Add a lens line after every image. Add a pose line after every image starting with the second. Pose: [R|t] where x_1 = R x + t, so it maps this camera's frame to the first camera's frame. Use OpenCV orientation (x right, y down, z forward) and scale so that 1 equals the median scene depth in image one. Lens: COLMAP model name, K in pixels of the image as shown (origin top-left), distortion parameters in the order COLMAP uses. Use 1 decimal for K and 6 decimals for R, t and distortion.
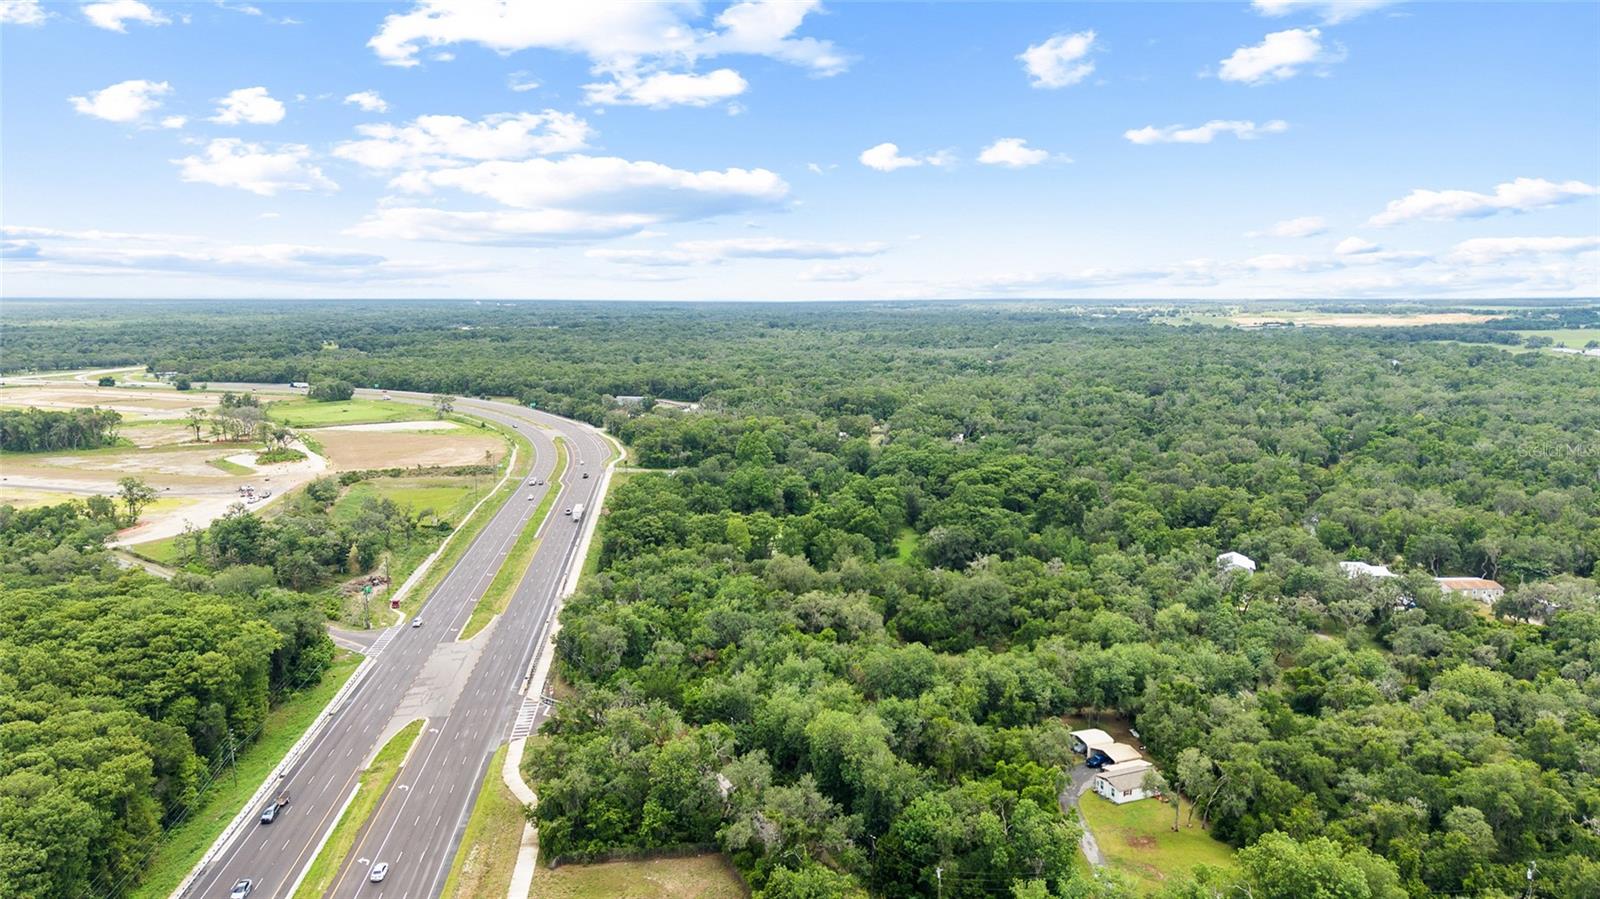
lens RADIAL K [[1067.7, 0, 800.0], [0, 1067.7, 449.5], [0, 0, 1]] dist [0.088728, -0.185022]
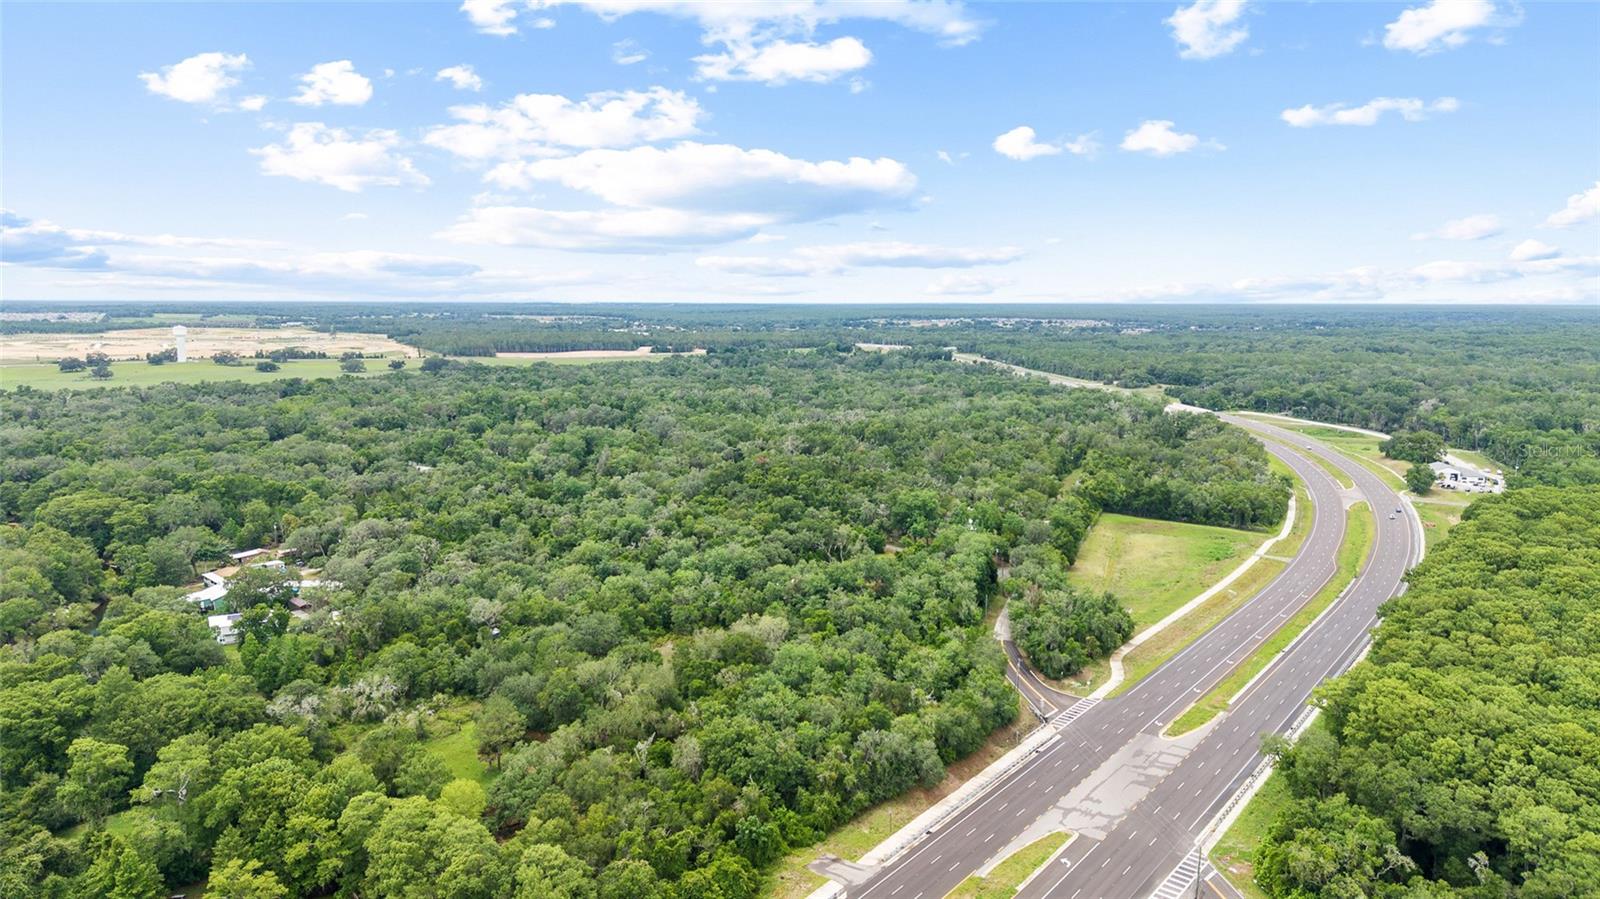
lens RADIAL K [[1067.7, 0, 800.0], [0, 1067.7, 449.5], [0, 0, 1]] dist [0.088728, -0.185022]
pose [[-0.707269, -0.085274, 0.701783, -0.669883], [0.110466, 0.967173, 0.228852, -0.238566], [-0.698261, 0.239383, -0.674631, 1.563757]]
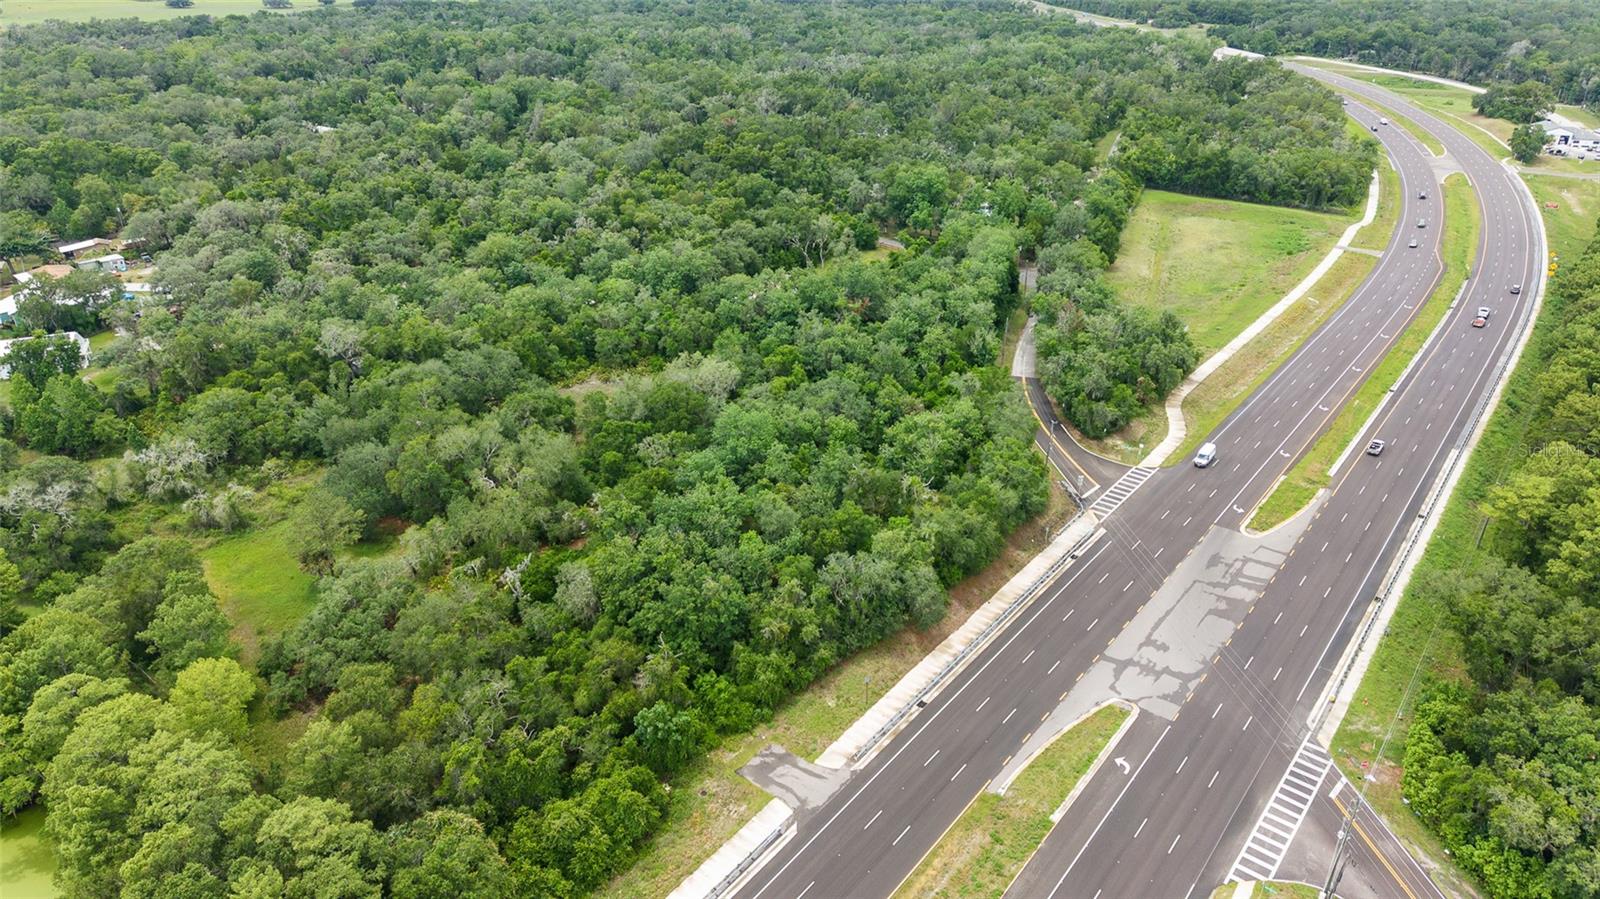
lens RADIAL K [[1068.2, 0, 800.0], [0, 1068.2, 449.5], [0, 0, 1]] dist [0.048324, -0.055925]
pose [[-0.709491, -0.297812, 0.638695, -0.493485], [0.109415, 0.848774, 0.517311, -0.182041], [-0.696169, 0.436910, -0.569612, 1.354699]]
